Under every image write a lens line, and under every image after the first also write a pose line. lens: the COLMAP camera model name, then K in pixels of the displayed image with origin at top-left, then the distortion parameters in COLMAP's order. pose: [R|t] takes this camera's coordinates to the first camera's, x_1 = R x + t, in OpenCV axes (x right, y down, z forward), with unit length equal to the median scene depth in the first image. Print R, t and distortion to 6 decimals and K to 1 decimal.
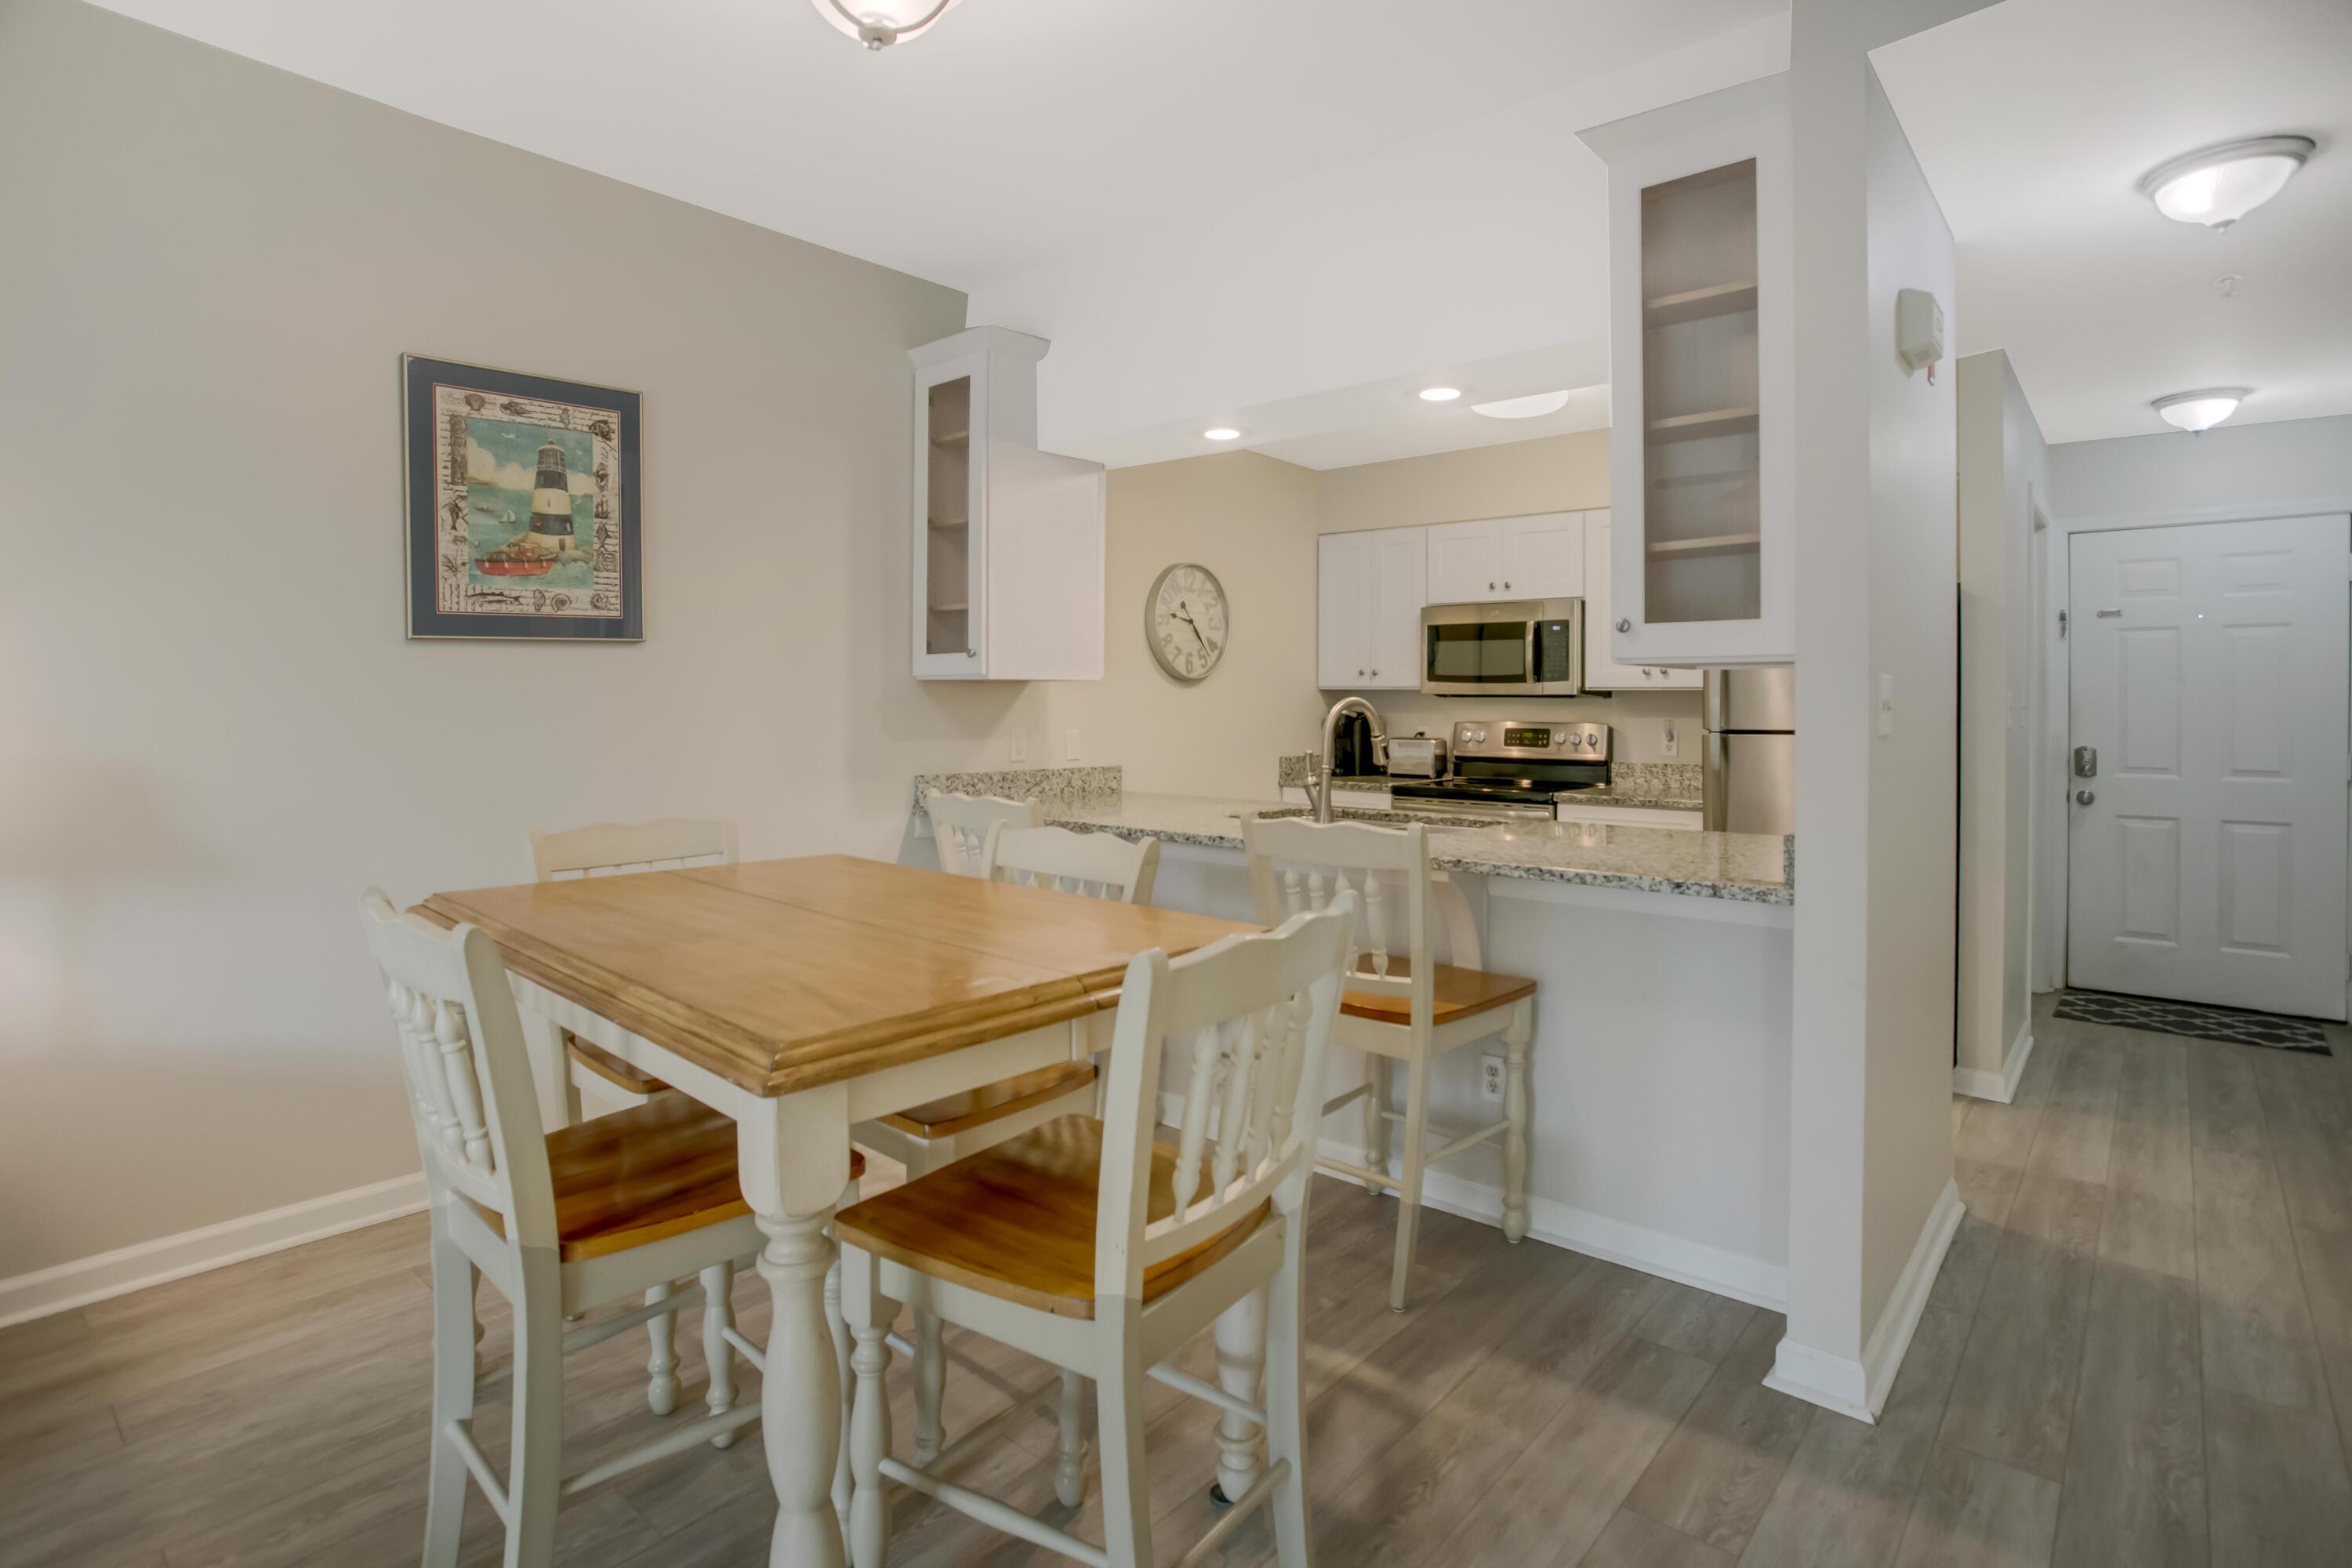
lens RADIAL K [[1232.6, 0, 1170.7], [0, 1232.6, 702.9], [0, 0, 1]] dist [-0.038505, 0.012285]
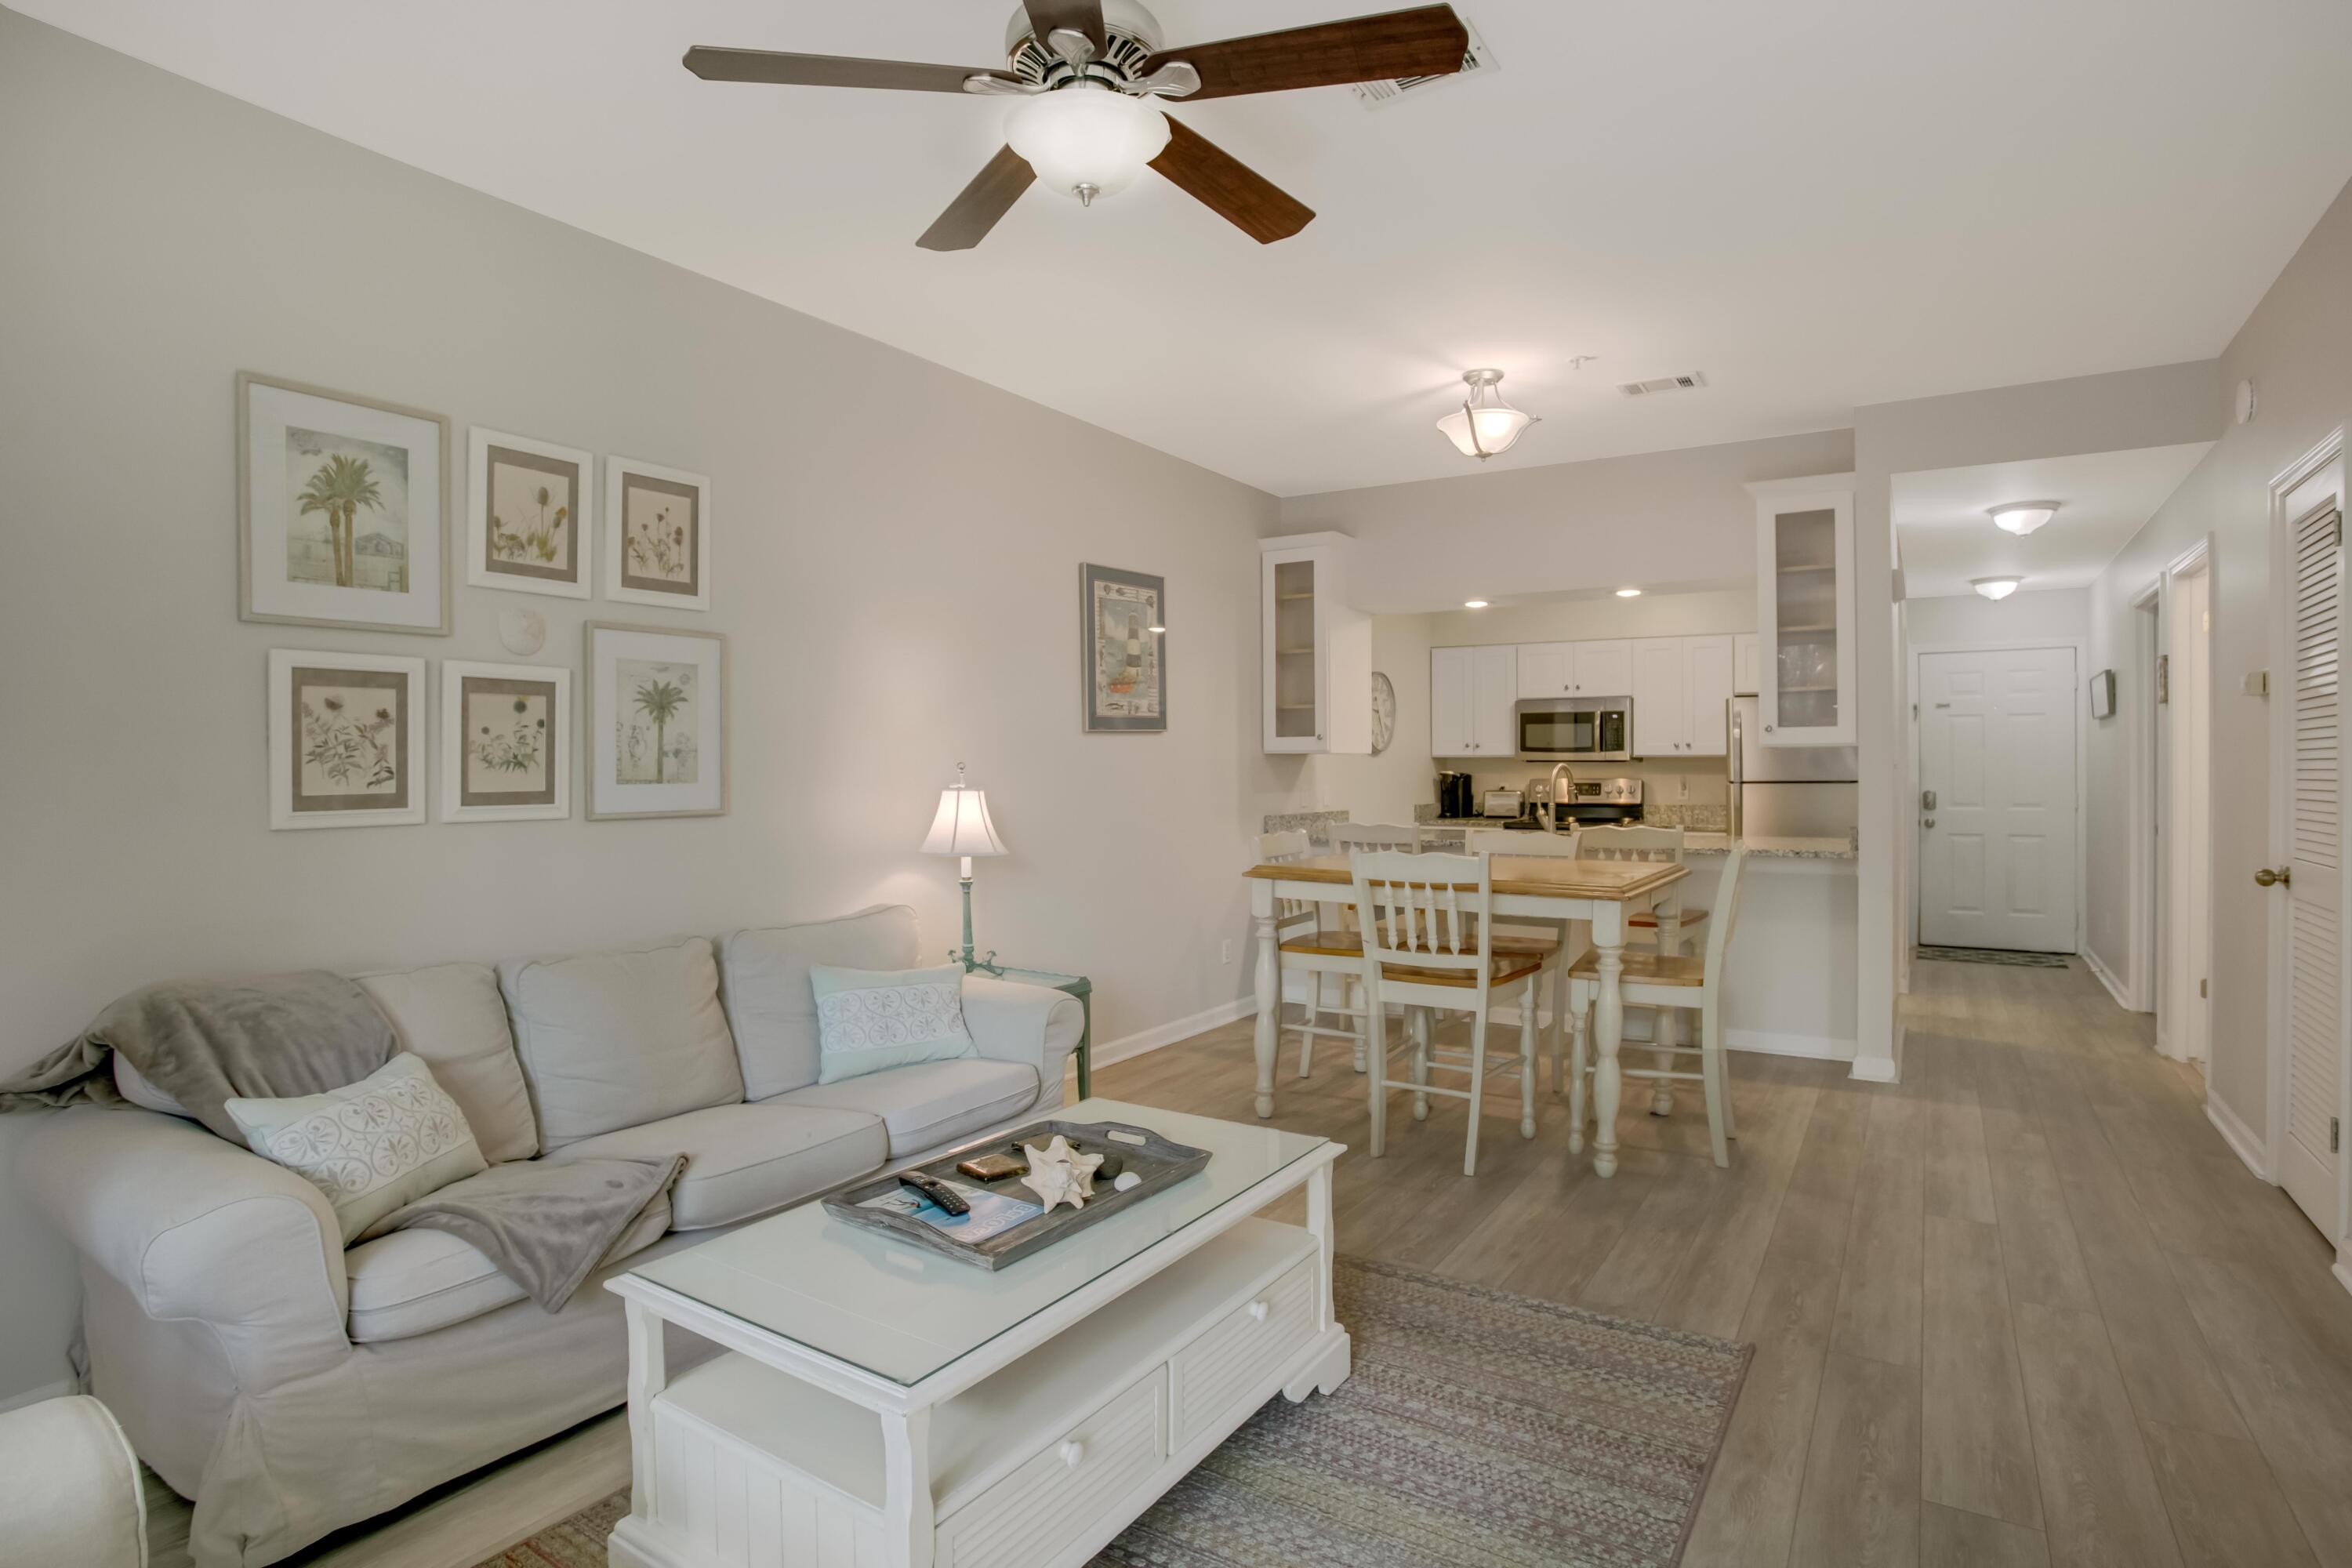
lens RADIAL K [[1328.0, 0, 1154.2], [0, 1328.0, 753.0], [0, 0, 1]] dist [-0.025913, 0.007279]
pose [[0.985389, -0.004028, 0.170273, -0.613836], [0.005876, 0.999929, -0.010350, -0.002328], [-0.170219, 0.011200, 0.985343, -0.602883]]
